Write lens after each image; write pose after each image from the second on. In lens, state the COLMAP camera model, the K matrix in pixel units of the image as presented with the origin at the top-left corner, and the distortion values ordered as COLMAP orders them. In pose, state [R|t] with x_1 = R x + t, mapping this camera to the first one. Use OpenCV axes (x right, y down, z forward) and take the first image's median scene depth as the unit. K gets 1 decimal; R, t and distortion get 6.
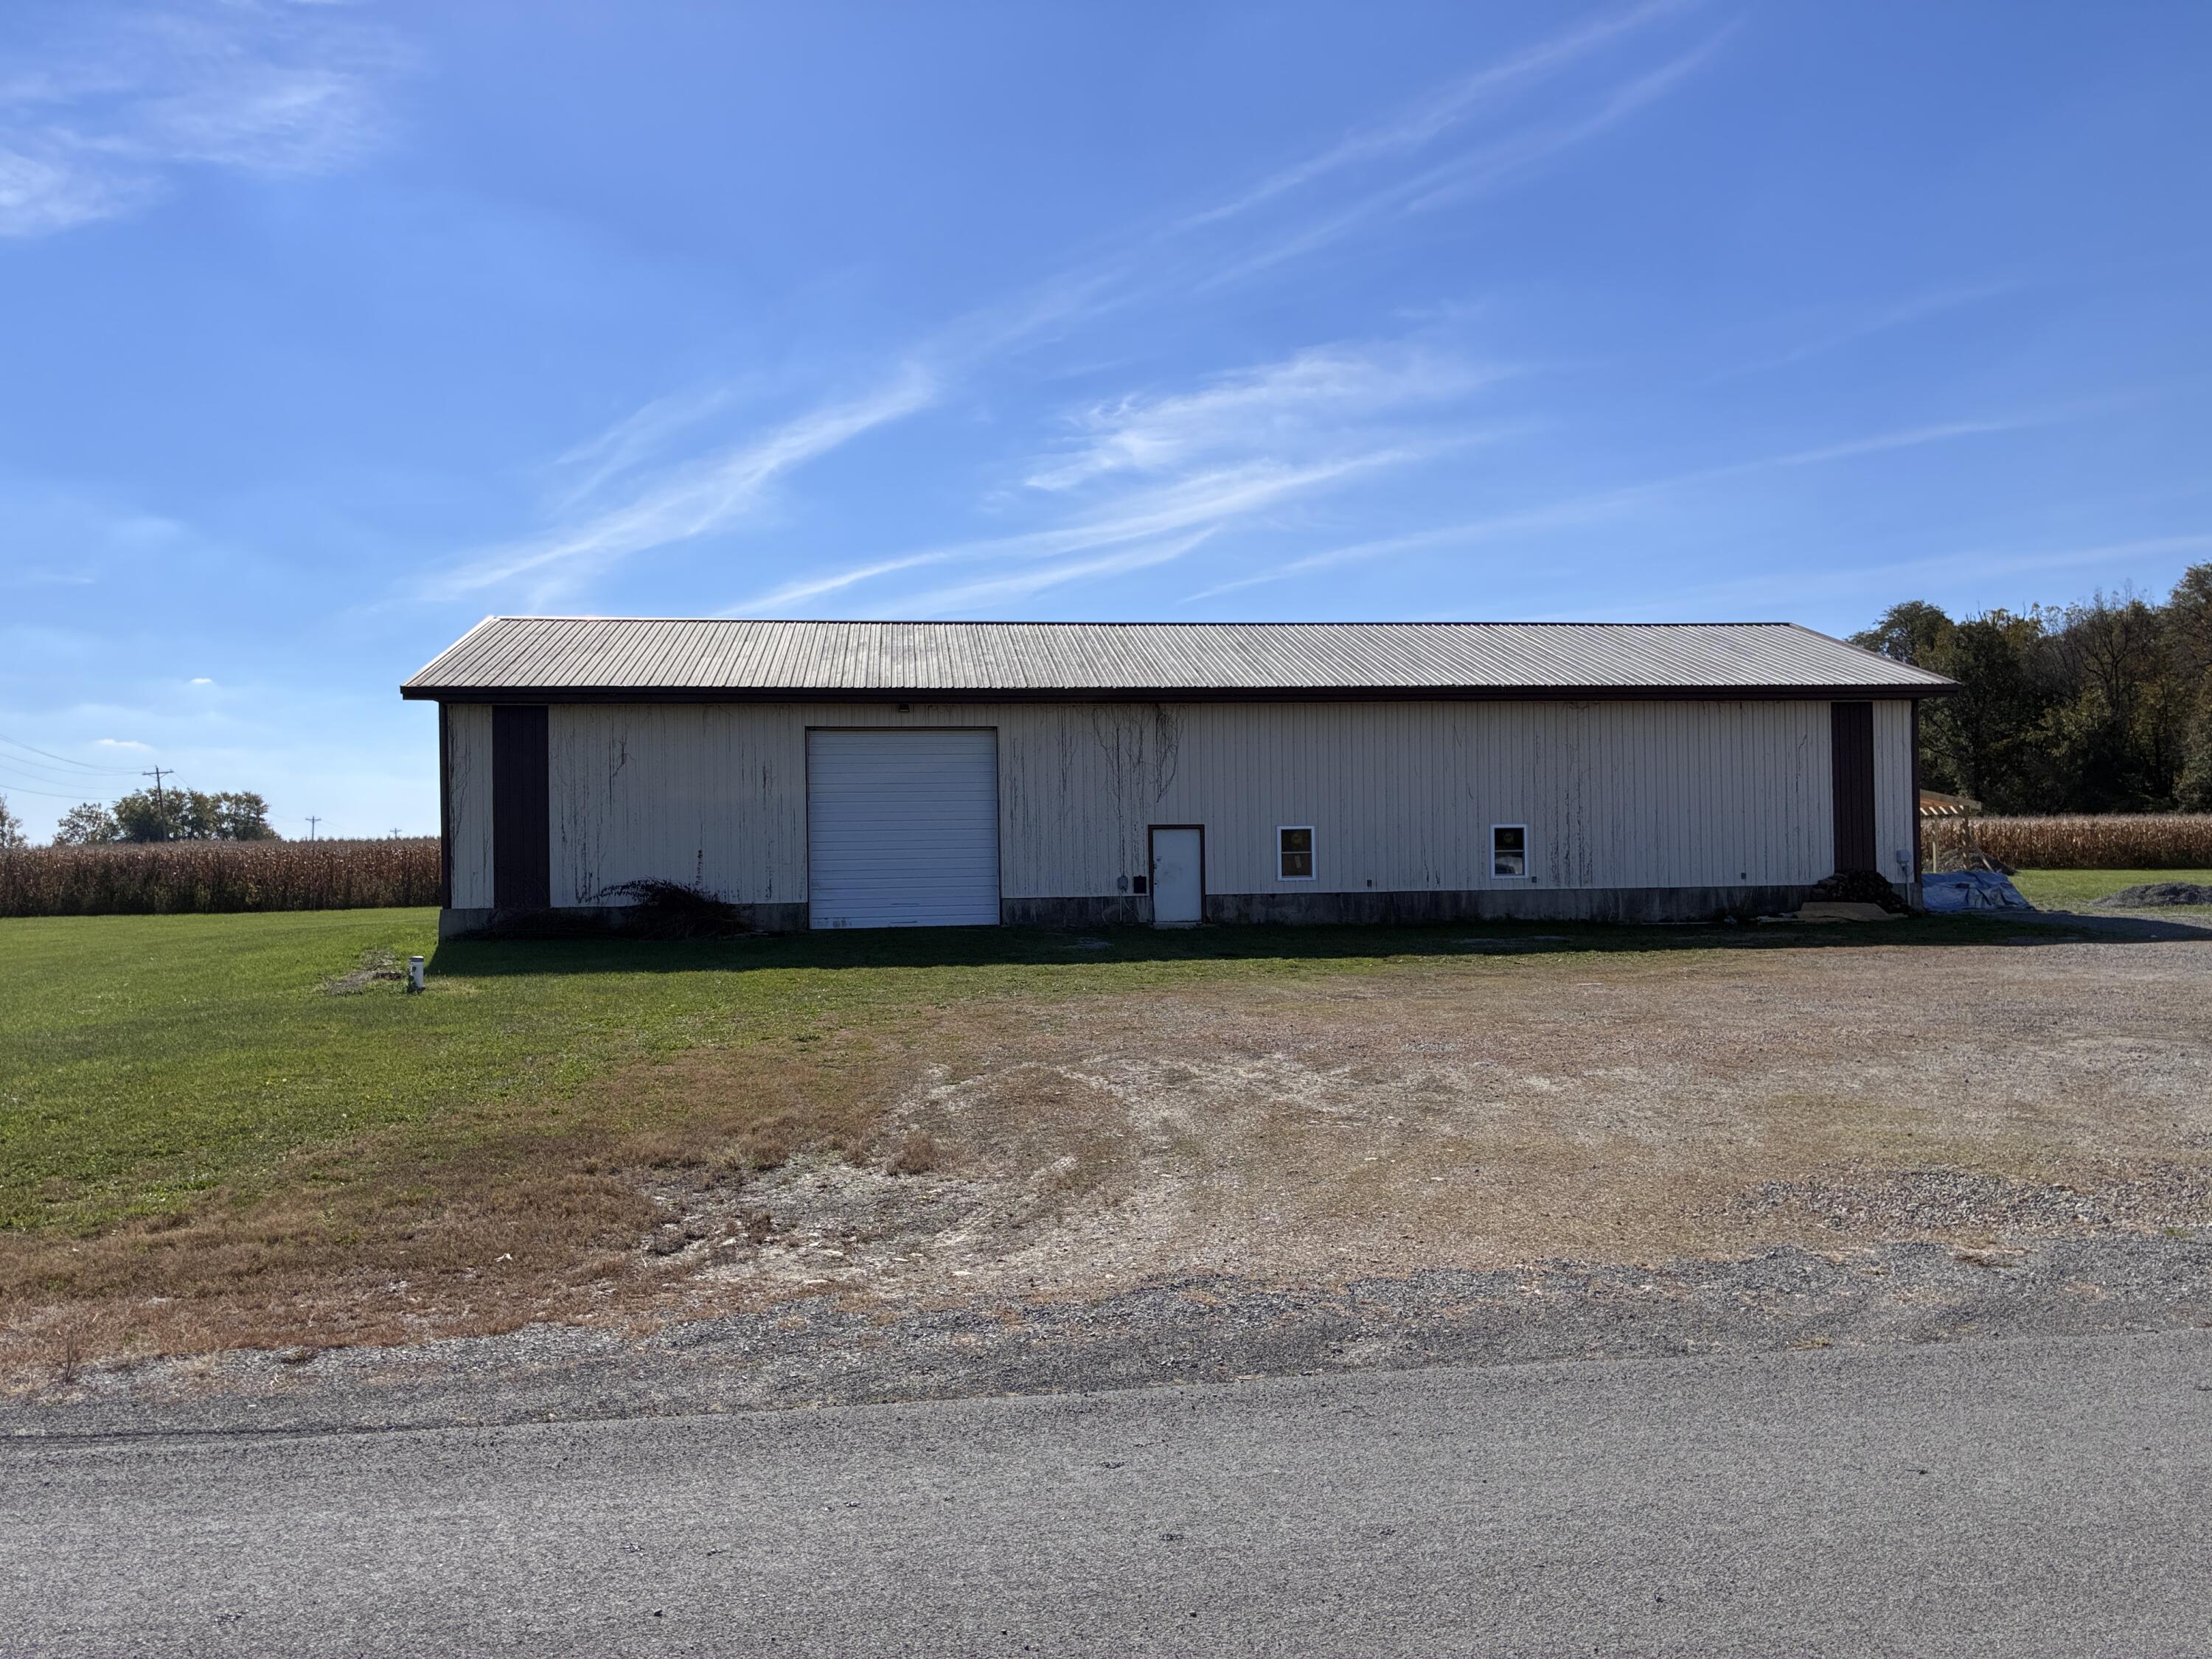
lens RADIAL K [[1791.3, 0, 1106.0], [0, 1791.3, 829.5], [0, 0, 1]] dist [0.067562, -0.115239]
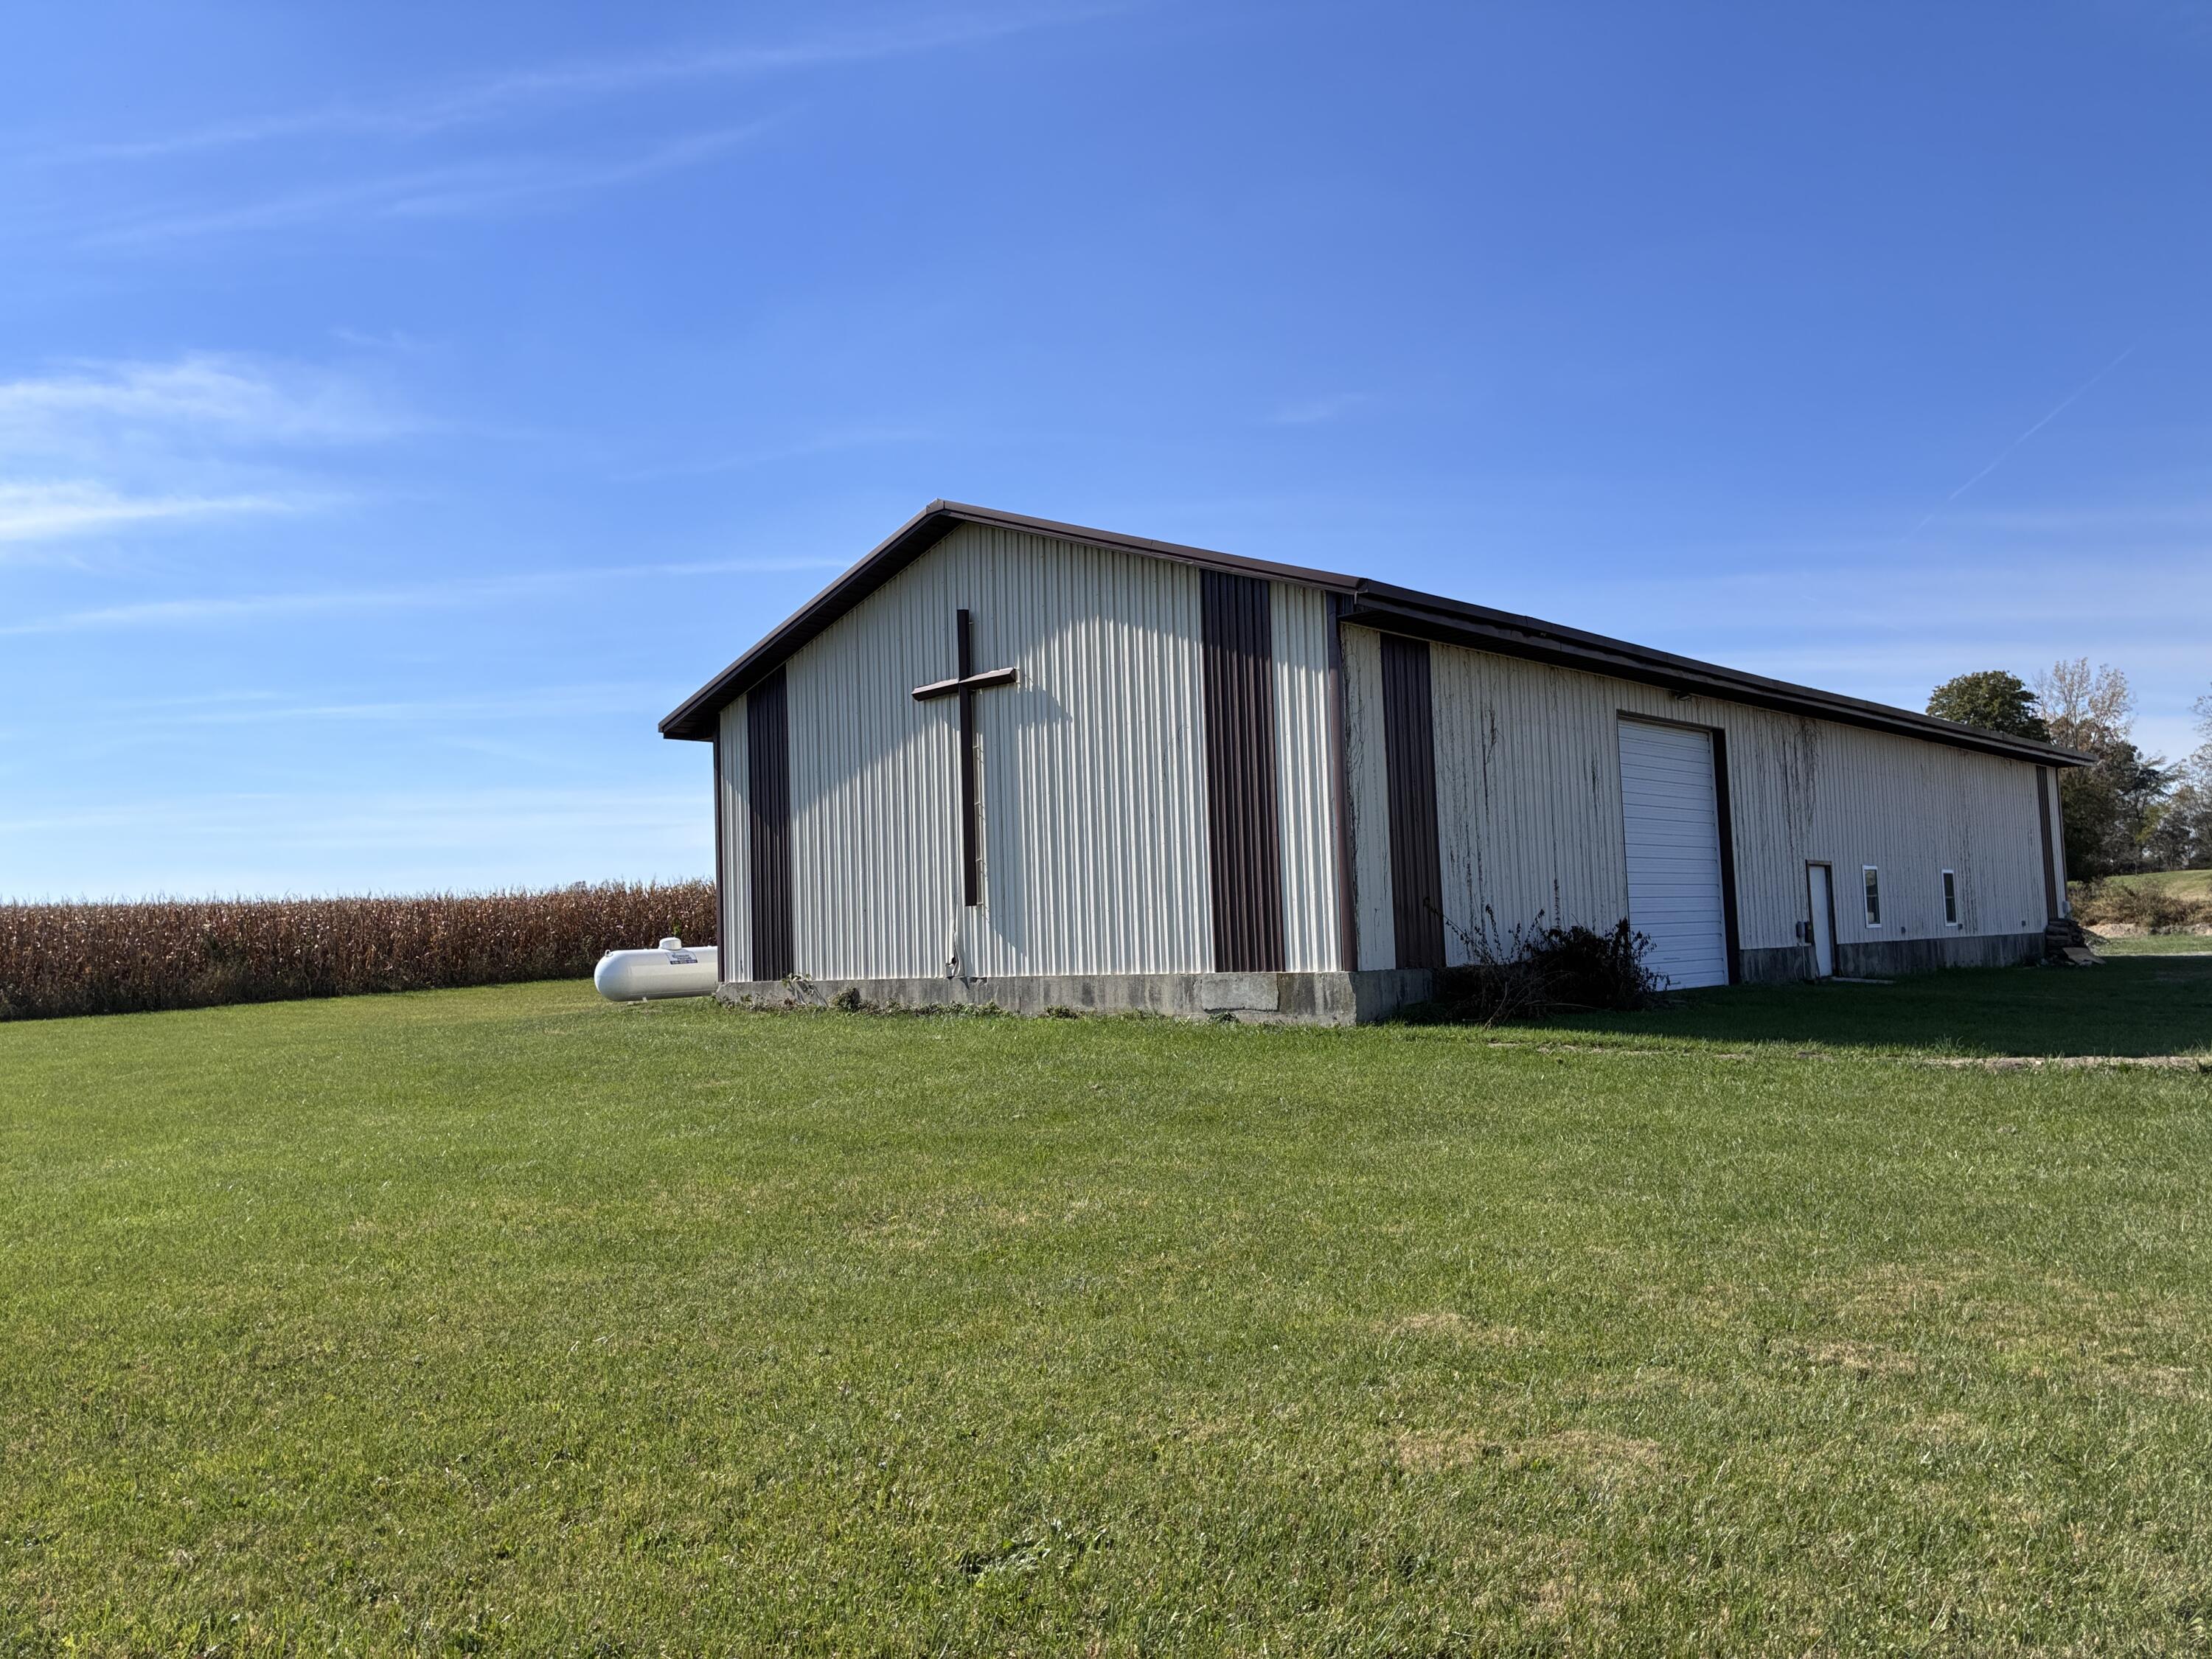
lens RADIAL K [[1830.0, 0, 1102.8], [0, 1830.0, 946.8], [0, 0, 1]] dist [0.033929, -0.004440]
pose [[0.741208, -0.009388, 0.671209, -0.782014], [0.012666, 0.999920, 0.000000, 0.033195], [-0.671156, 0.008501, 0.741268, 0.582765]]
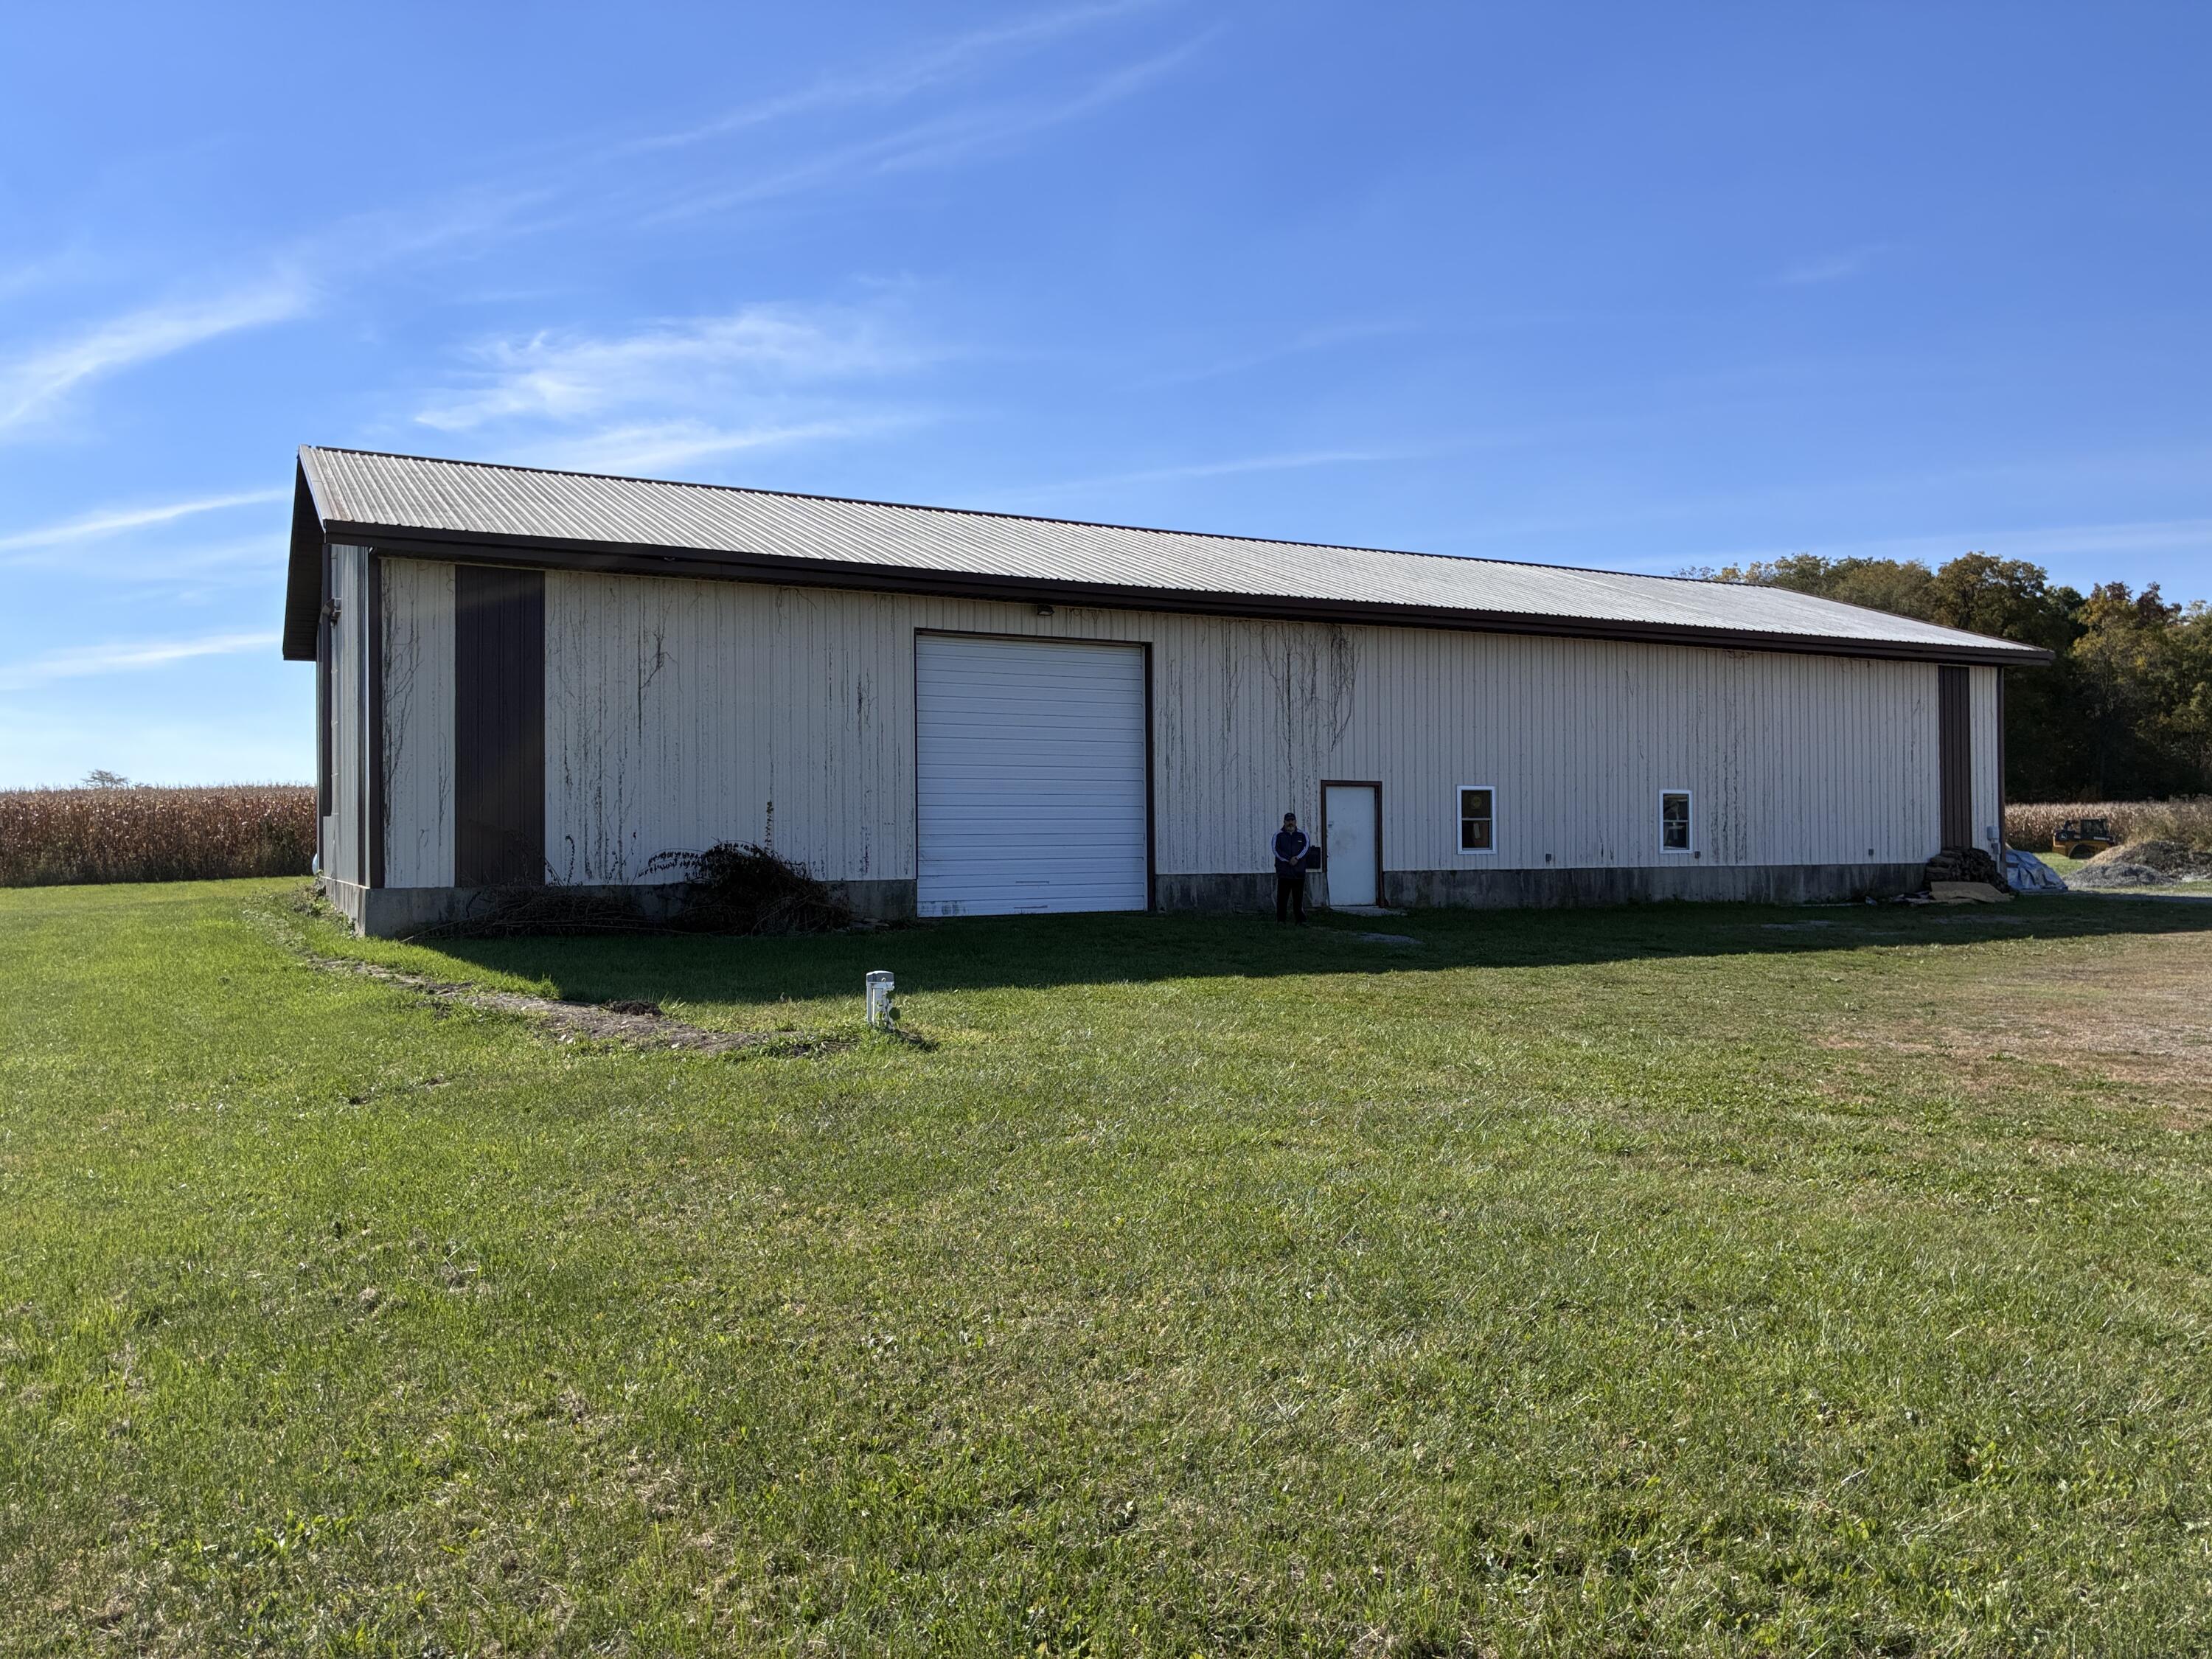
lens RADIAL K [[1791.3, 0, 1106.0], [0, 1791.3, 829.5], [0, 0, 1]] dist [0.067562, -0.115239]
pose [[0.927197, 0.011649, 0.374392, -0.347783], [-0.012646, 0.999920, 0.000207, 0.019483], [-0.374359, -0.004926, 0.927271, 0.316478]]
